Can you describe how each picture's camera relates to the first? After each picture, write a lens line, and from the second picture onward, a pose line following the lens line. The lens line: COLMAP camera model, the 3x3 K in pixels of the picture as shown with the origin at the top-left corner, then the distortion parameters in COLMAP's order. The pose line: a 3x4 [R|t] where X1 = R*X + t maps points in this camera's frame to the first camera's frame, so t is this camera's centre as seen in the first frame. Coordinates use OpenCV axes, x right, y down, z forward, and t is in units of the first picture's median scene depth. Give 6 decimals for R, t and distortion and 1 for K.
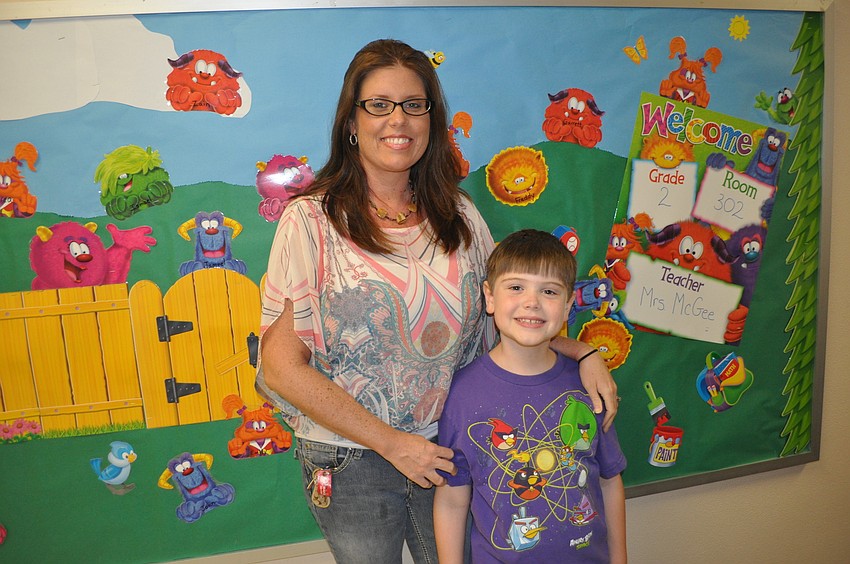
lens RADIAL K [[680.9, 0, 425.0], [0, 680.9, 282.0], [0, 0, 1]] dist [-0.102018, 0.009797]
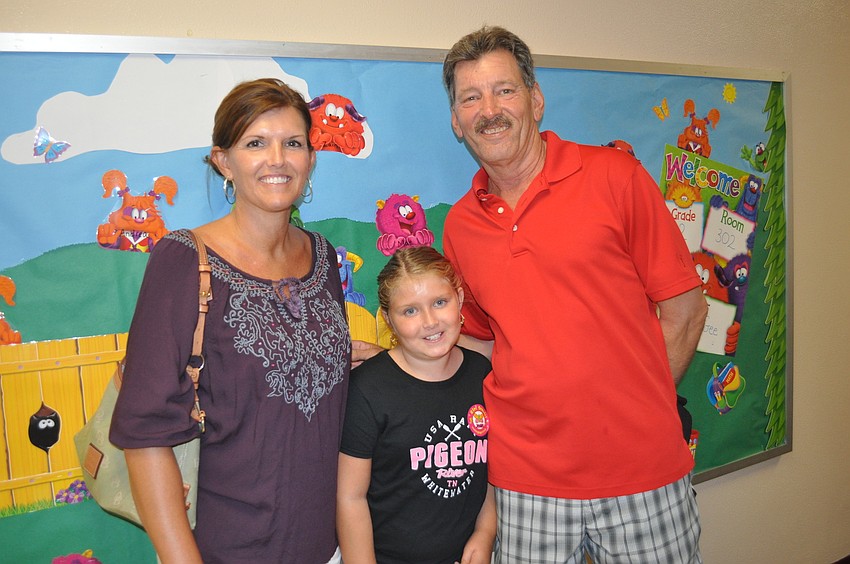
lens RADIAL K [[680.9, 0, 425.0], [0, 680.9, 282.0], [0, 0, 1]] dist [-0.102018, 0.009797]
pose [[0.973830, -0.027592, 0.225597, -0.346652], [0.045772, 0.996075, -0.075758, 0.029919], [-0.222621, 0.084102, 0.971271, -0.042684]]
